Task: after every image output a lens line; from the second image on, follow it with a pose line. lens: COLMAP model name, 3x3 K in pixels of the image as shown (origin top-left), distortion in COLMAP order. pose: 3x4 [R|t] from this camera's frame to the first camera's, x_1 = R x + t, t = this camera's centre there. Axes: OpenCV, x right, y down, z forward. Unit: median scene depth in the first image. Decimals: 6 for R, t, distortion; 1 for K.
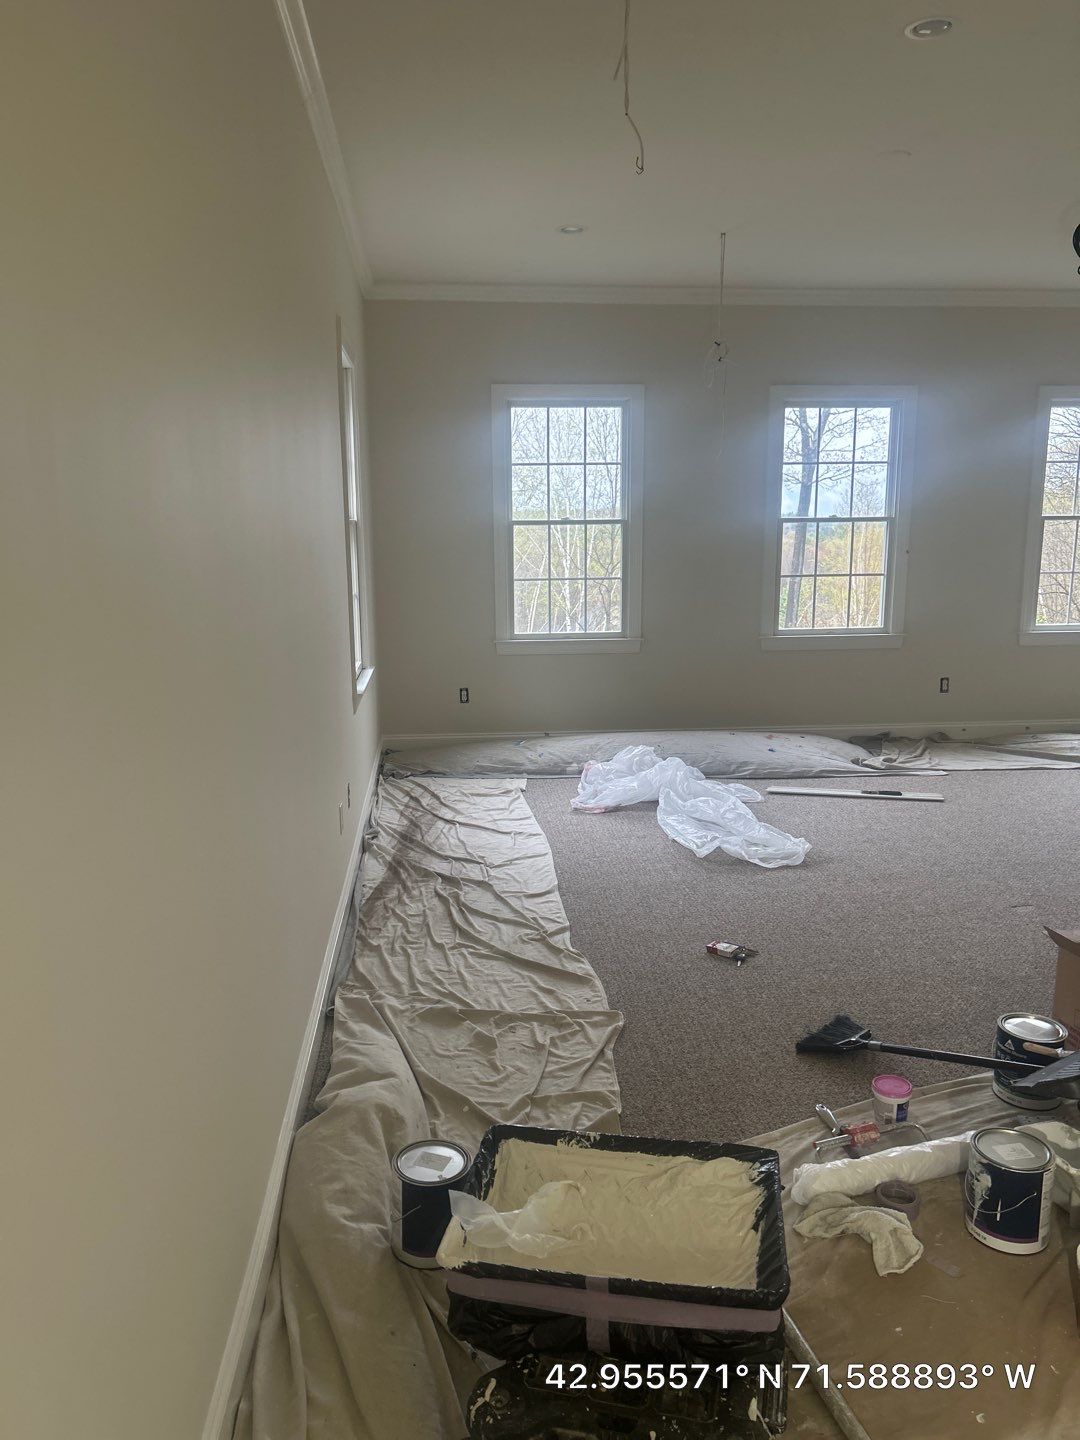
lens RADIAL K [[1092.6, 0, 548.9], [0, 1092.6, 724.0], [0, 0, 1]] dist [0.074309, -0.073159]
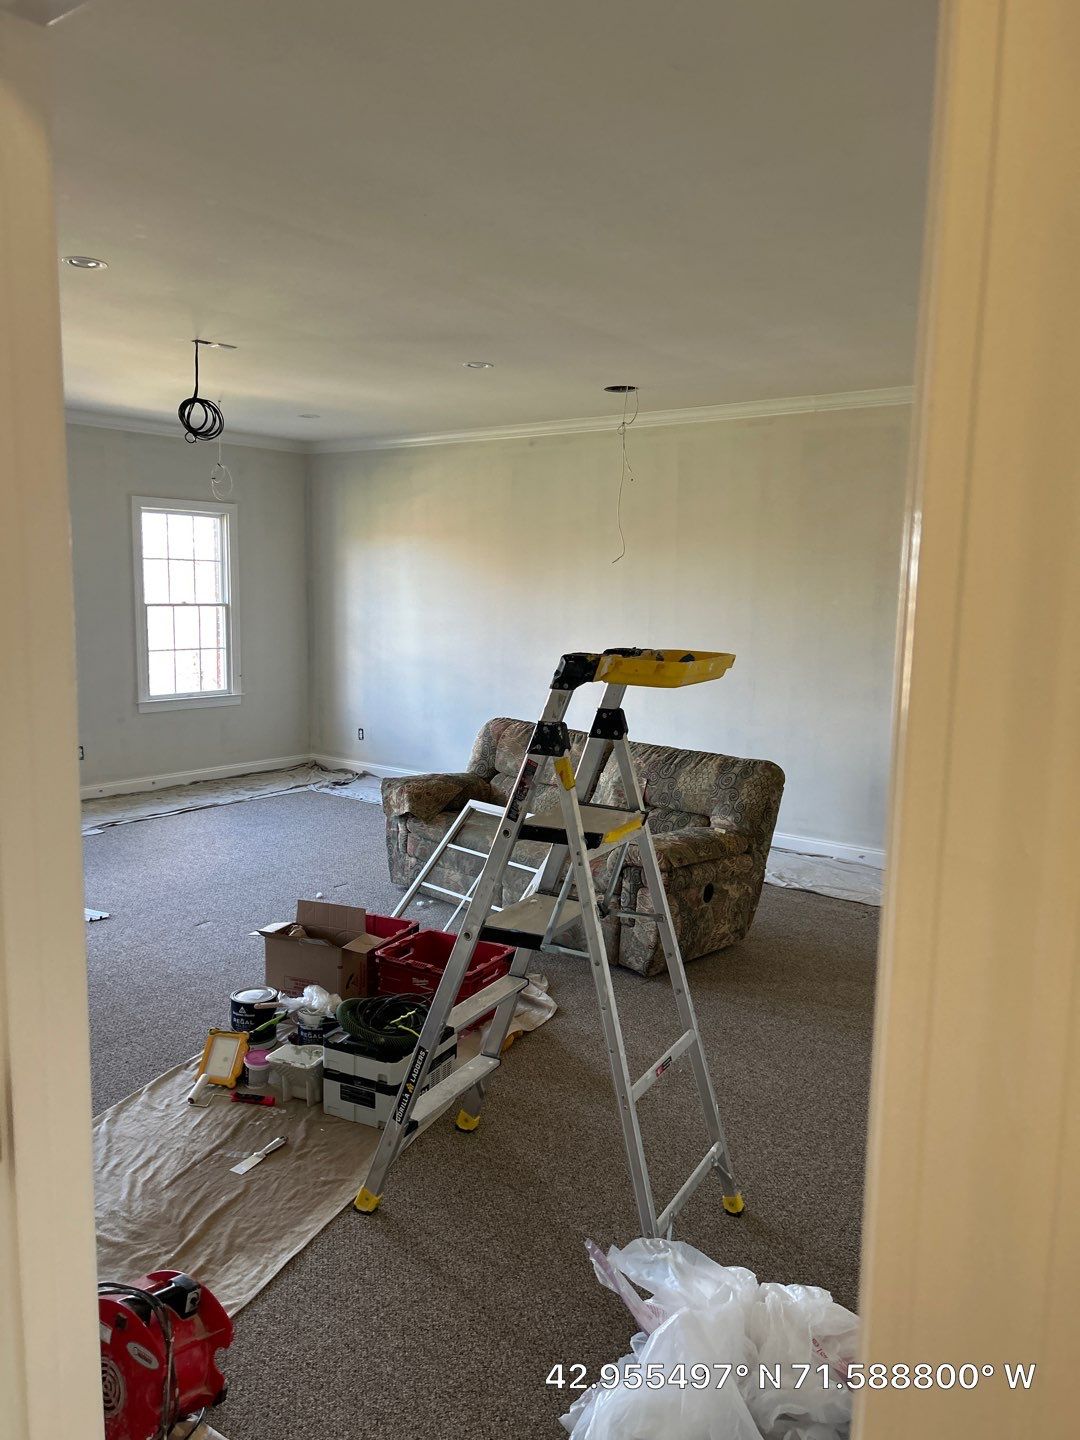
lens RADIAL K [[1112.6, 0, 537.6], [0, 1112.6, 730.2], [0, 0, 1]] dist [0.085761, -0.127175]
pose [[0.694573, -0.086640, 0.714186, -0.210818], [0.116182, 0.993200, 0.007496, -0.021955], [-0.709979, 0.077770, 0.699916, -0.200112]]
